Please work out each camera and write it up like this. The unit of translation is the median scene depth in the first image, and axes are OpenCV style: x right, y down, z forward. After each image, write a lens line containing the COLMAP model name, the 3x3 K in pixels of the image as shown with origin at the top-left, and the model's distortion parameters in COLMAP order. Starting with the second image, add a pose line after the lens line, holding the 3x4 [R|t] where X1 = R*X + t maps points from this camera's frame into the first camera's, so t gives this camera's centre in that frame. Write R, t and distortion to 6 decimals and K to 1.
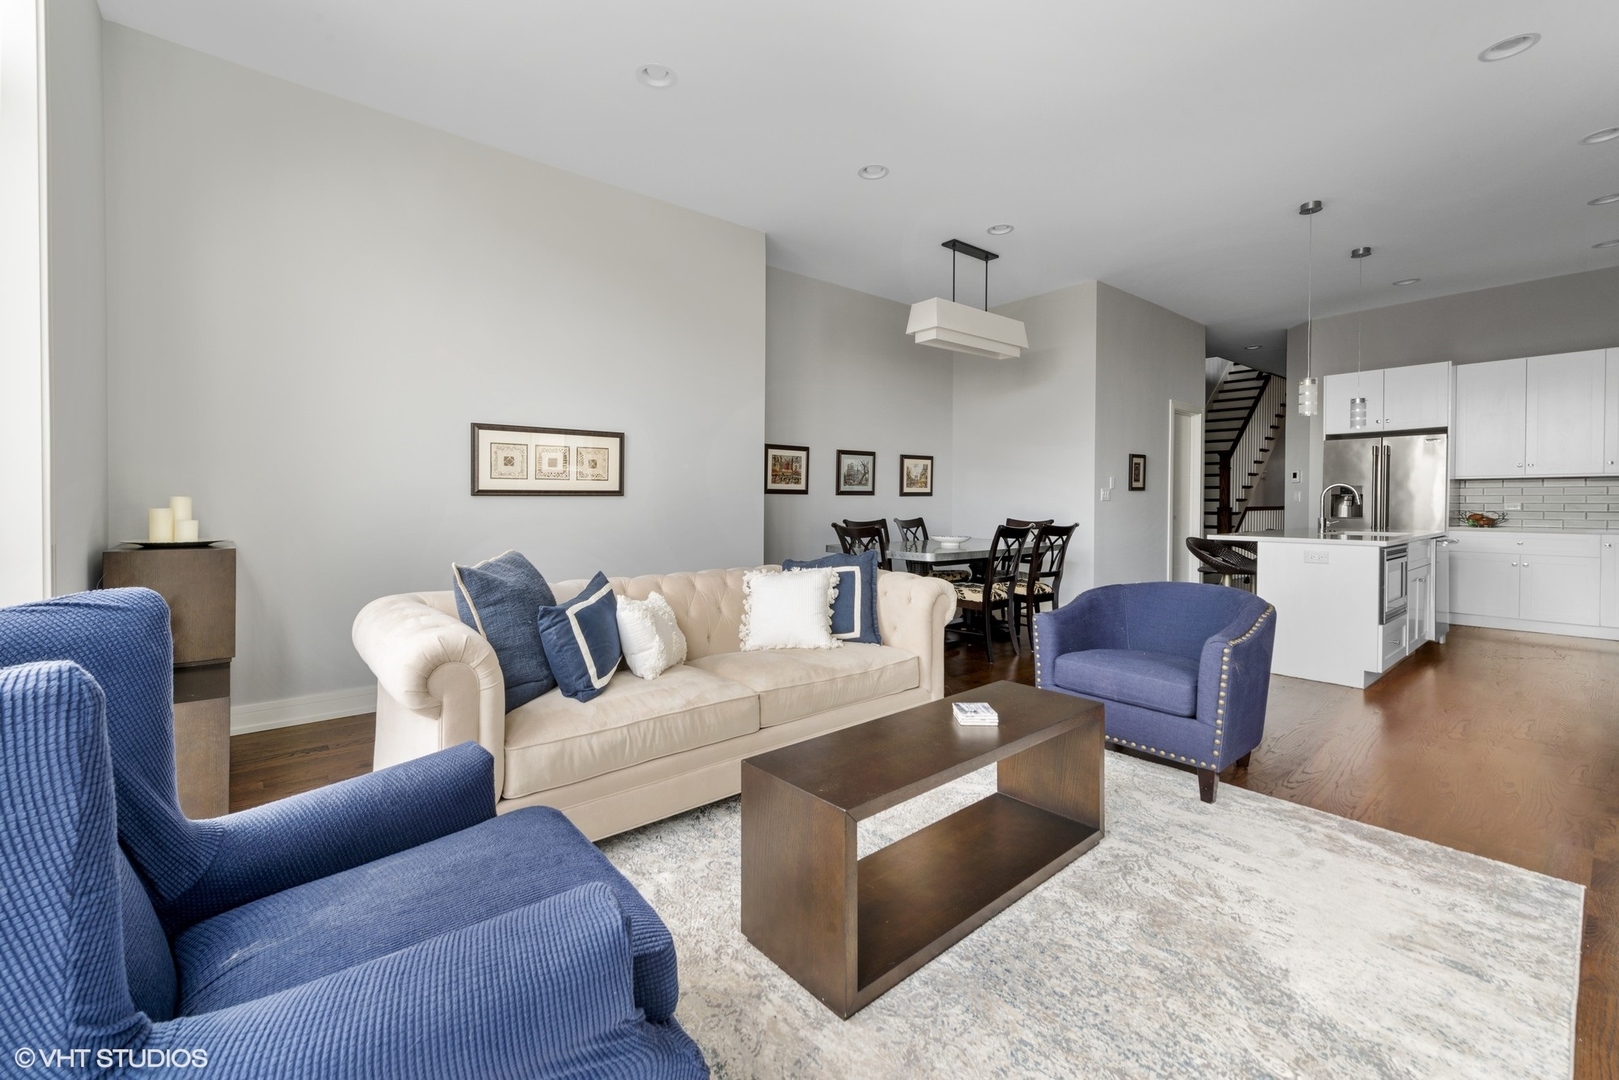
lens RADIAL K [[686.2, 0, 799.8], [0, 686.2, 506.4], [0, 0, 1]] dist [0.017588, -0.000258]
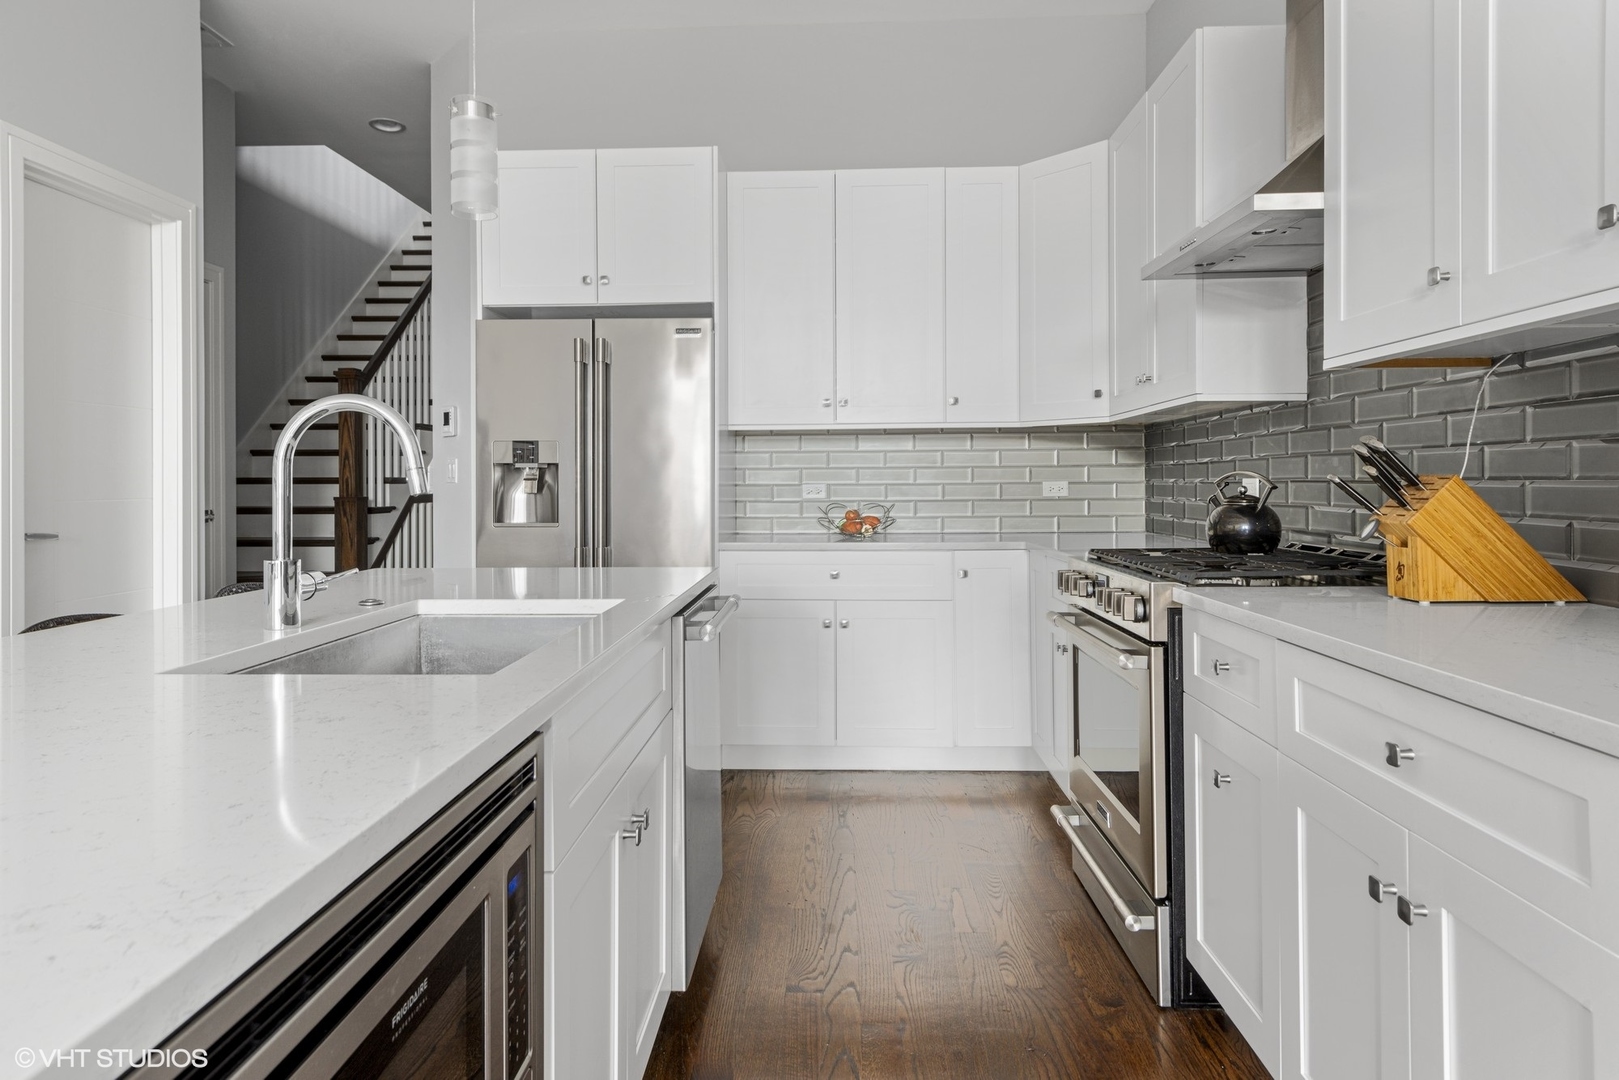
lens RADIAL K [[995.5, 0, 786.1], [0, 995.5, 487.1], [0, 0, 1]] dist [-0.000322, -0.000632]
pose [[0.682897, -0.006152, 0.730489, 0.511555], [0.009460, 0.999955, -0.000422, -0.002810], [-0.730454, 0.007198, 0.682924, 0.549044]]
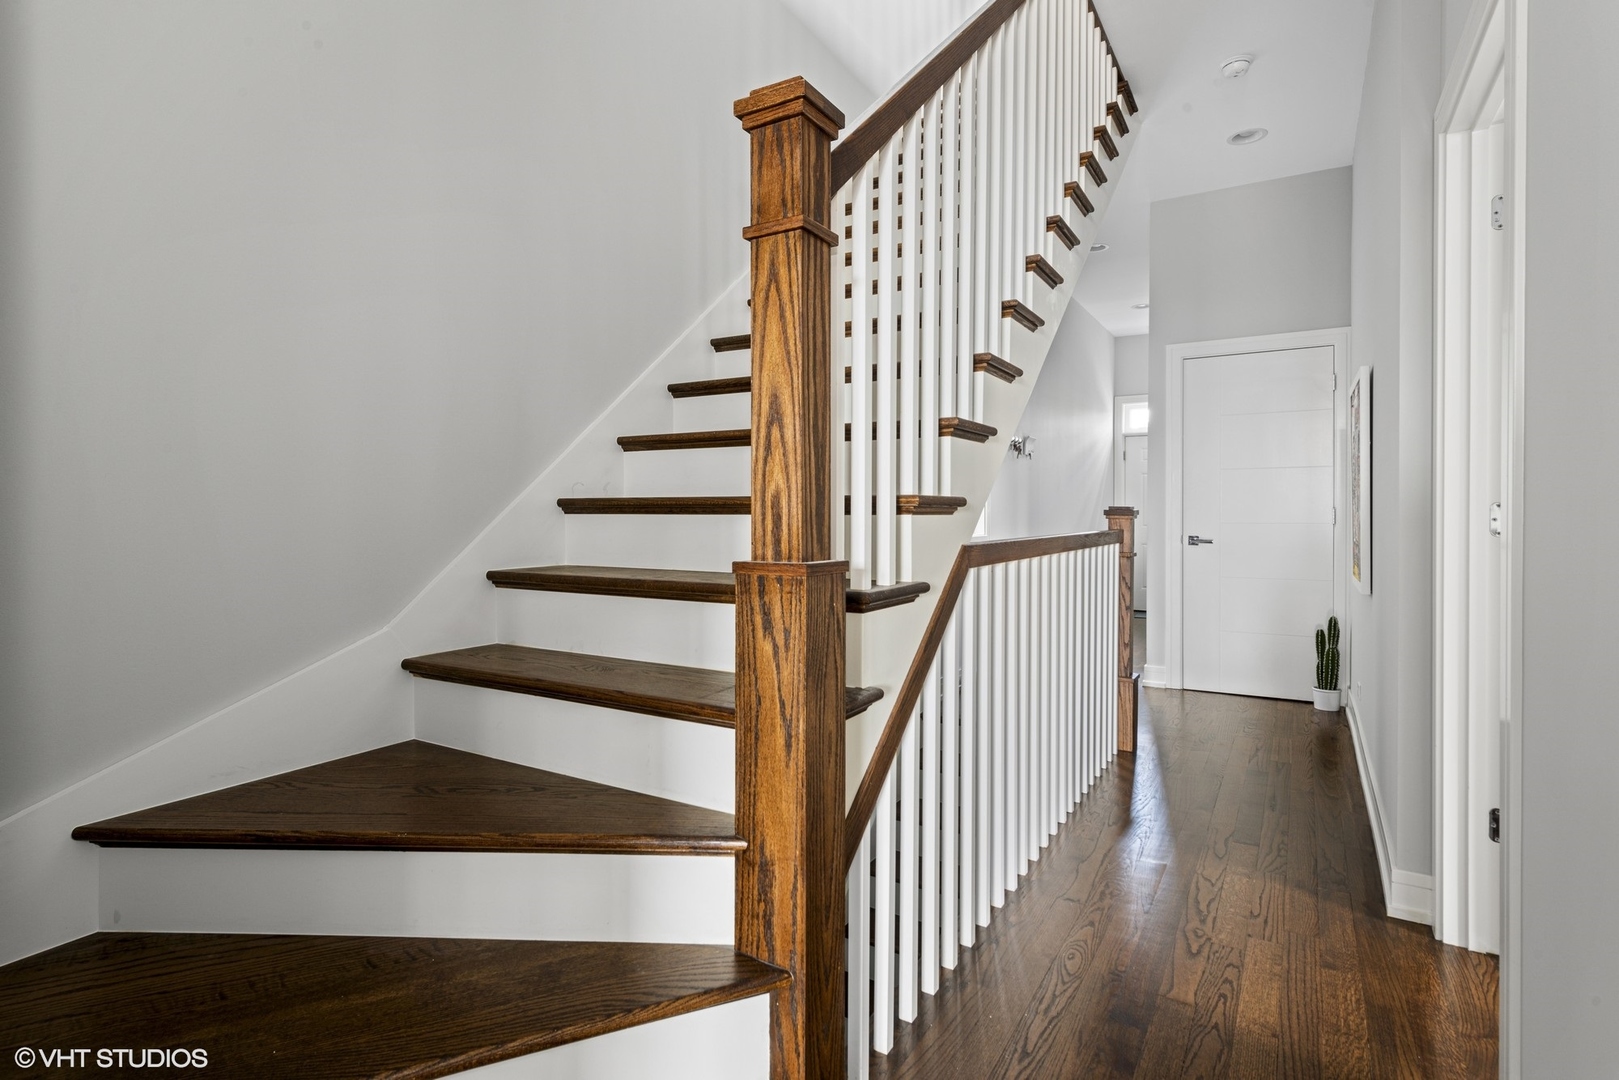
lens RADIAL K [[829.8, 0, 781.1], [0, 829.8, 501.5], [0, 0, 1]] dist [0.033511, 0.000200]
pose [[0.951140, 0.010067, 0.308596, 0.848874], [-0.004663, 0.999823, -0.018247, -0.009690], [-0.308725, 0.015916, 0.951018, 1.286042]]
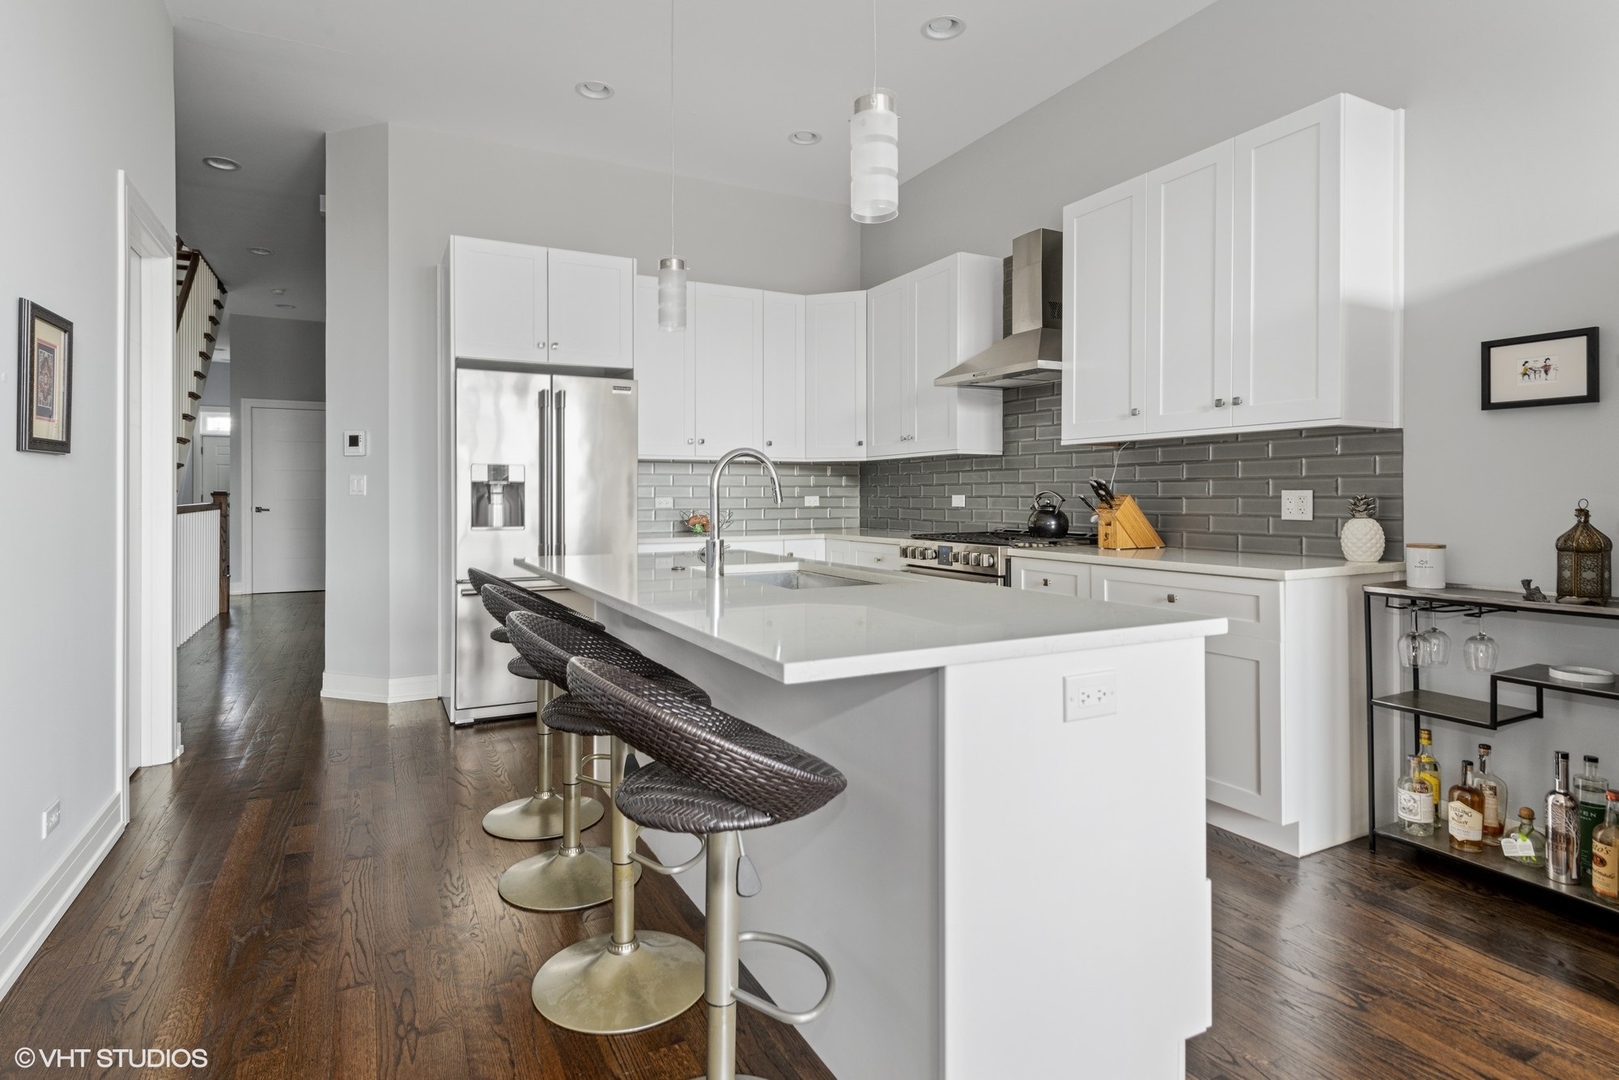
lens RADIAL K [[845.4, 0, 801.0], [0, 845.4, 499.9], [0, 0, 1]] dist [0.001166, -0.001521]
pose [[0.223872, -0.005140, 0.974605, 0.257194], [0.006898, 0.999969, 0.003689, -0.004546], [-0.974594, 0.005897, 0.223900, 0.685146]]
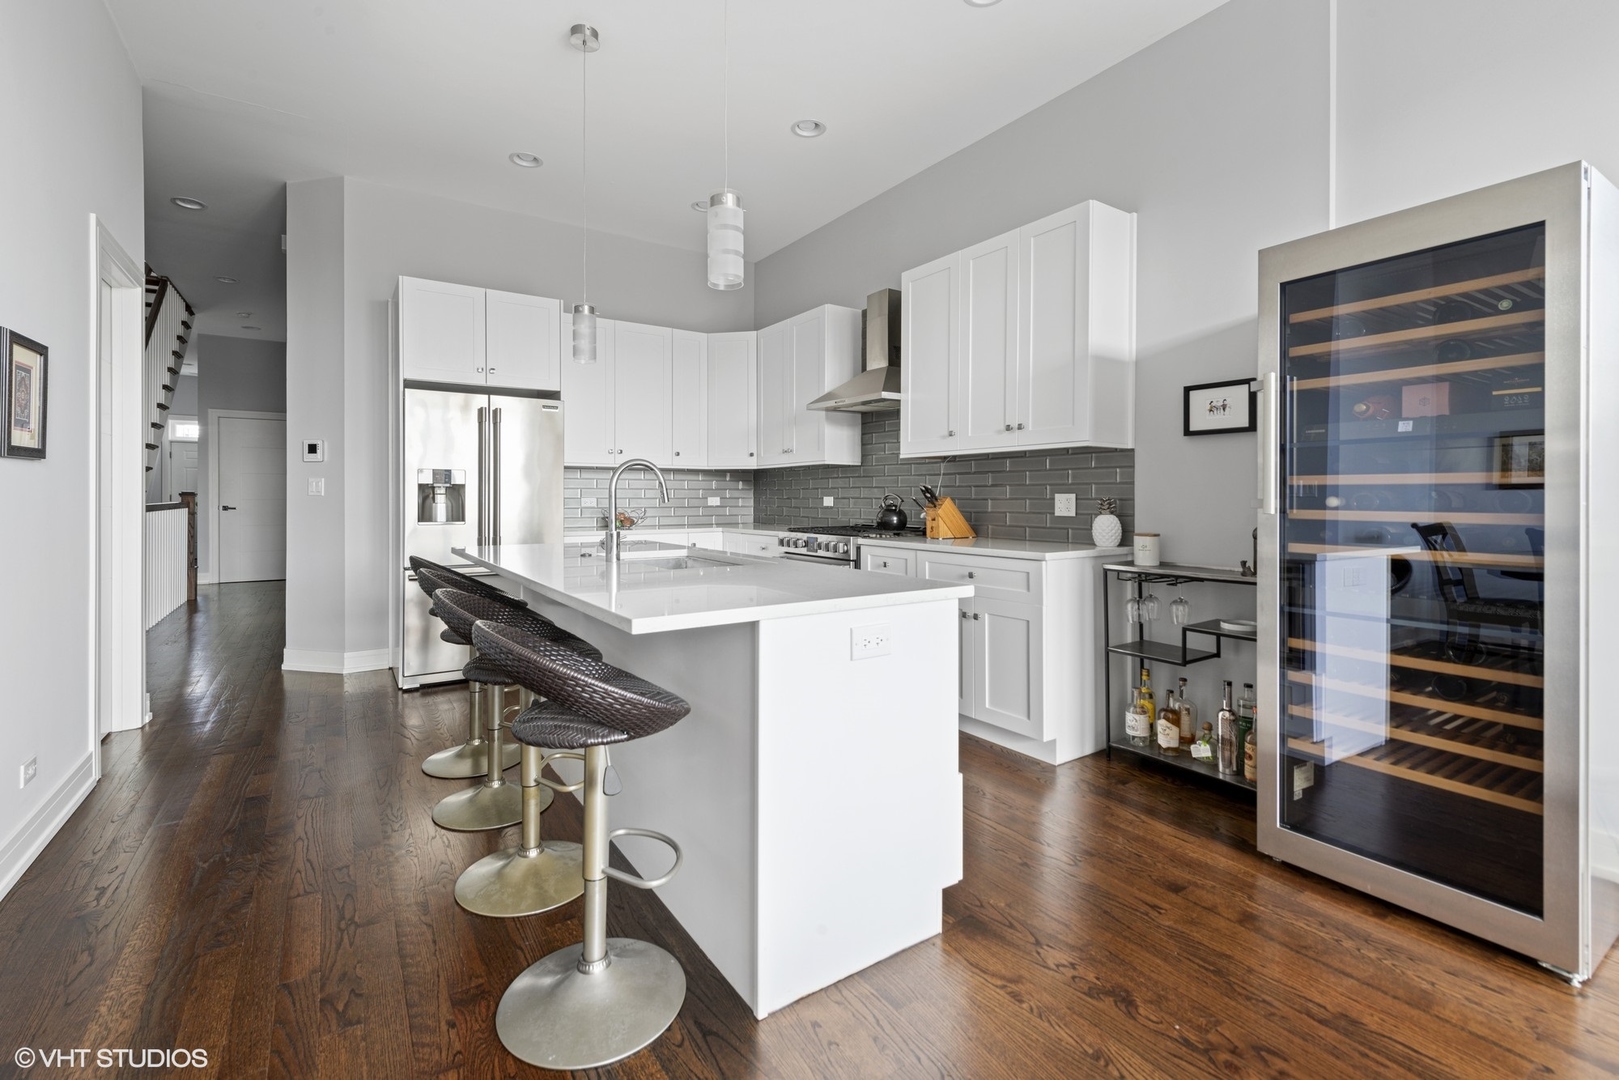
lens RADIAL K [[708.0, 0, 801.6], [0, 708.0, 502.1], [0, 0, 1]] dist [0.000543, -0.001024]
pose [[0.114035, -0.007103, 0.993451, 0.232846], [0.004409, 0.999968, 0.006644, -0.004468], [-0.993467, 0.003622, 0.114062, 0.656771]]
